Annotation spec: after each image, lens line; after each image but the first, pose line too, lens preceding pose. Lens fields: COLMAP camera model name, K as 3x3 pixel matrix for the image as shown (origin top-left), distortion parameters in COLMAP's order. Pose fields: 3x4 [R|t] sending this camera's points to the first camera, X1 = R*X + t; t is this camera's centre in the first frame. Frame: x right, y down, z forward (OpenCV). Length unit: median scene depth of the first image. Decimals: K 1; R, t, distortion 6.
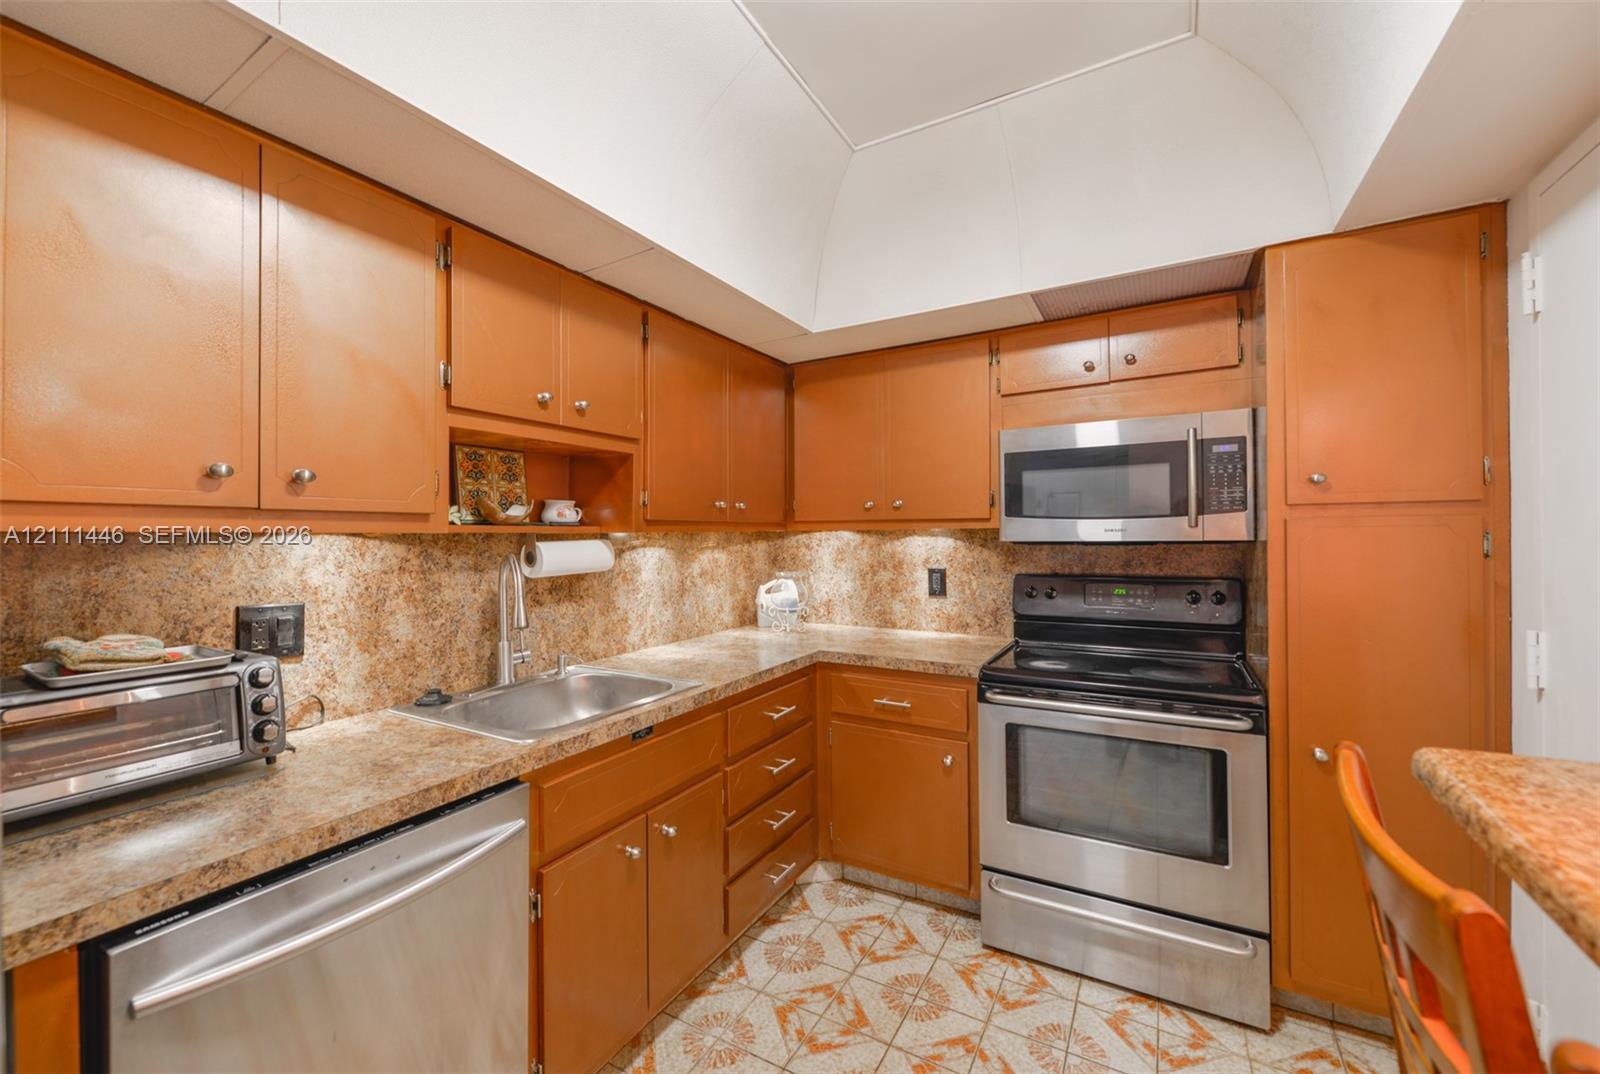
lens RADIAL K [[641.1, 0, 796.5], [0, 641.1, 533.5], [0, 0, 1]] dist [0.008076, -0.004033]
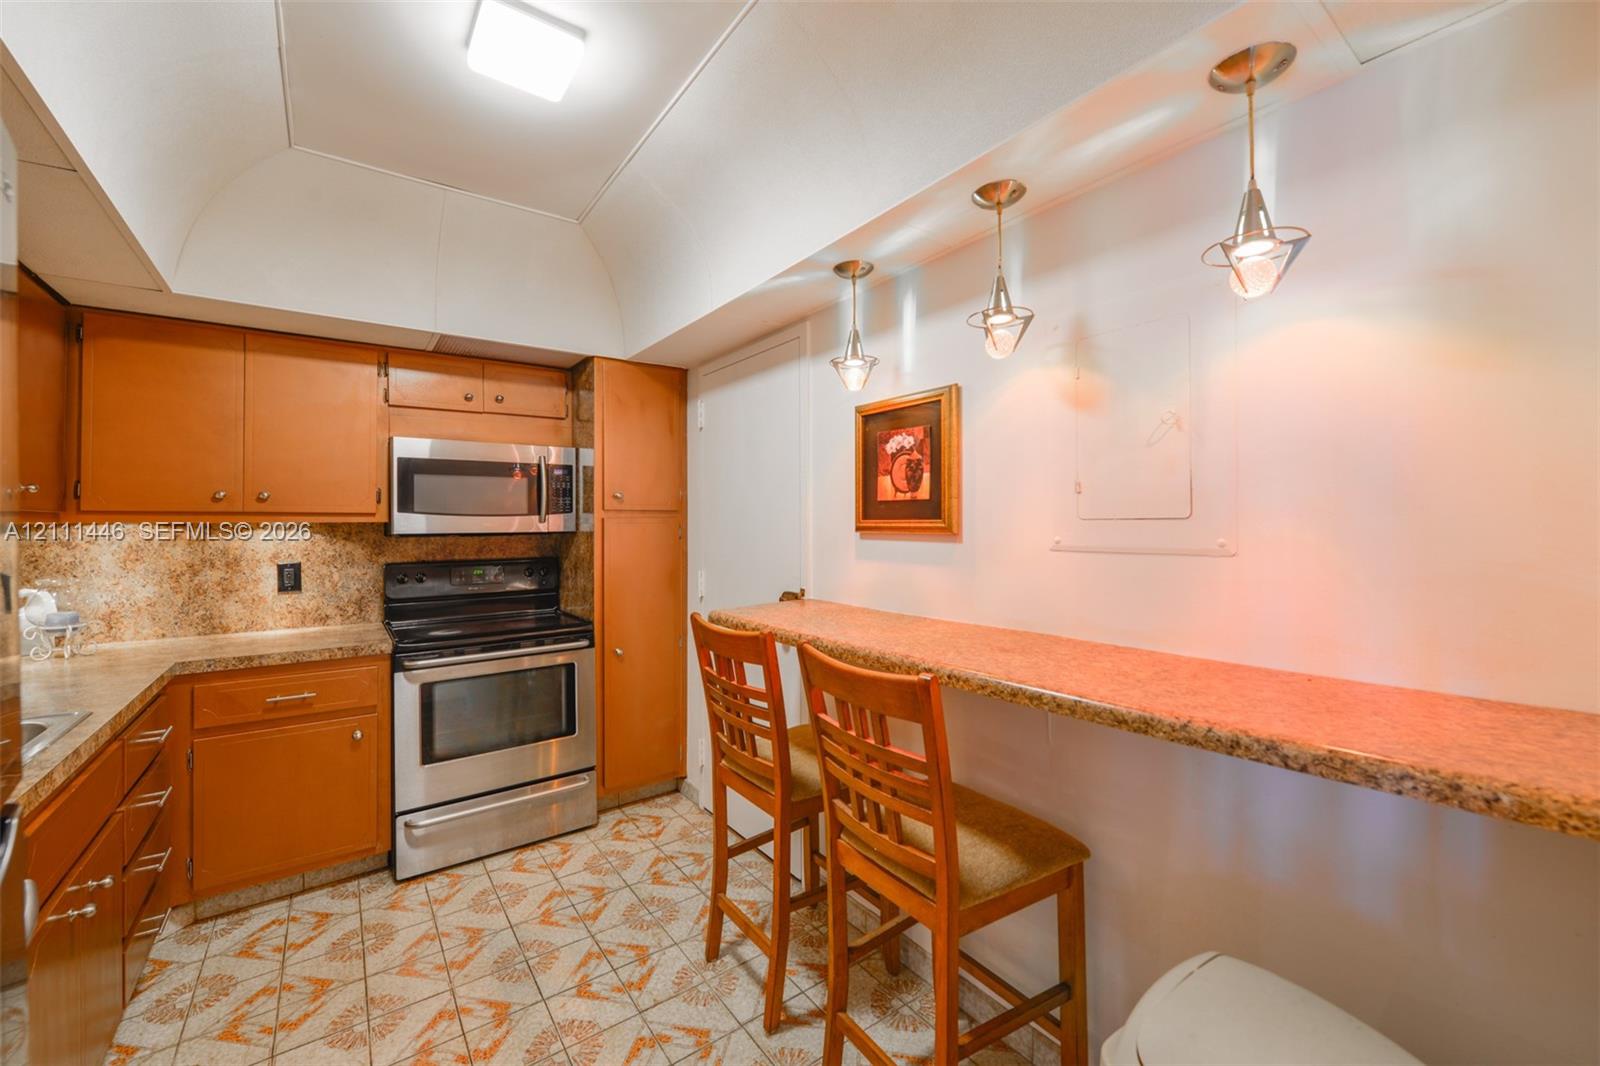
lens RADIAL K [[641.1, 0, 793.6], [0, 641.1, 523.7], [0, 0, 1]] dist [0.008076, -0.004033]
pose [[0.406106, 0.008647, 0.913785, -0.482010], [0.003176, 0.999936, -0.010873, 0.010145], [-0.913820, 0.007318, 0.406053, -0.124949]]
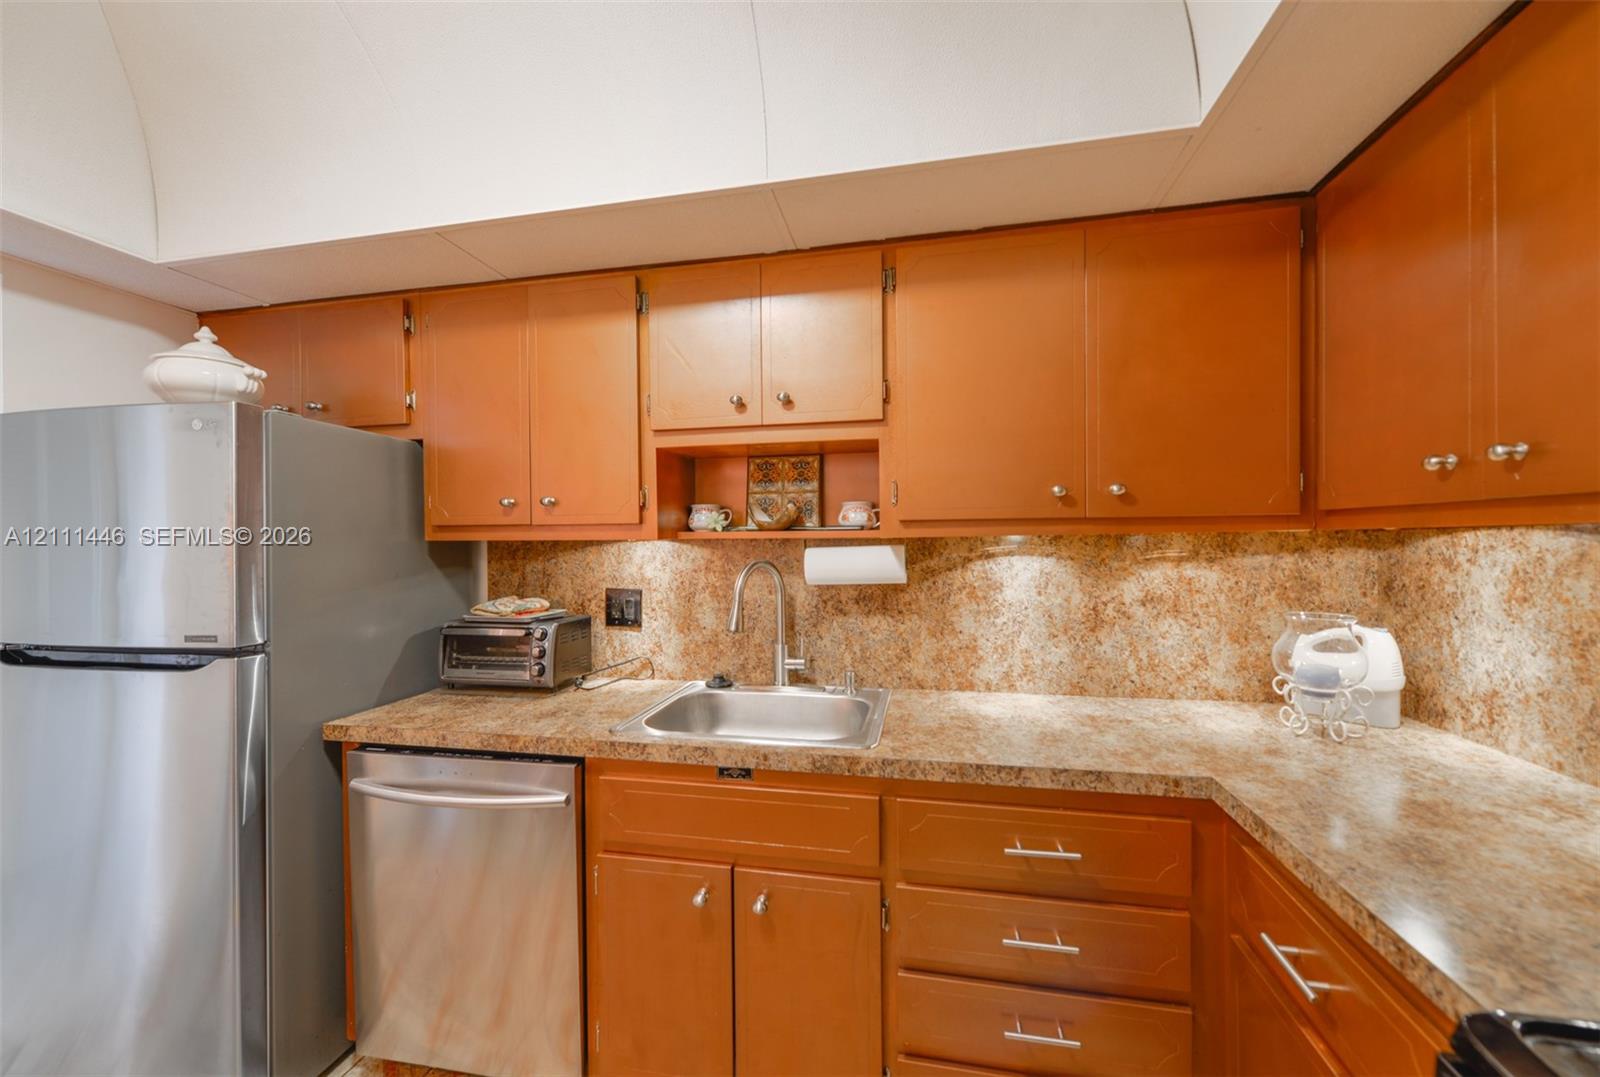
lens RADIAL K [[641.1, 0, 794.6], [0, 641.1, 548.0], [0, 0, 1]] dist [0.008076, -0.004033]
pose [[0.303169, 0.014779, -0.952822, 0.457584], [0.007561, 0.999811, 0.017914, -0.002908], [0.952907, -0.012635, 0.303000, 0.629064]]
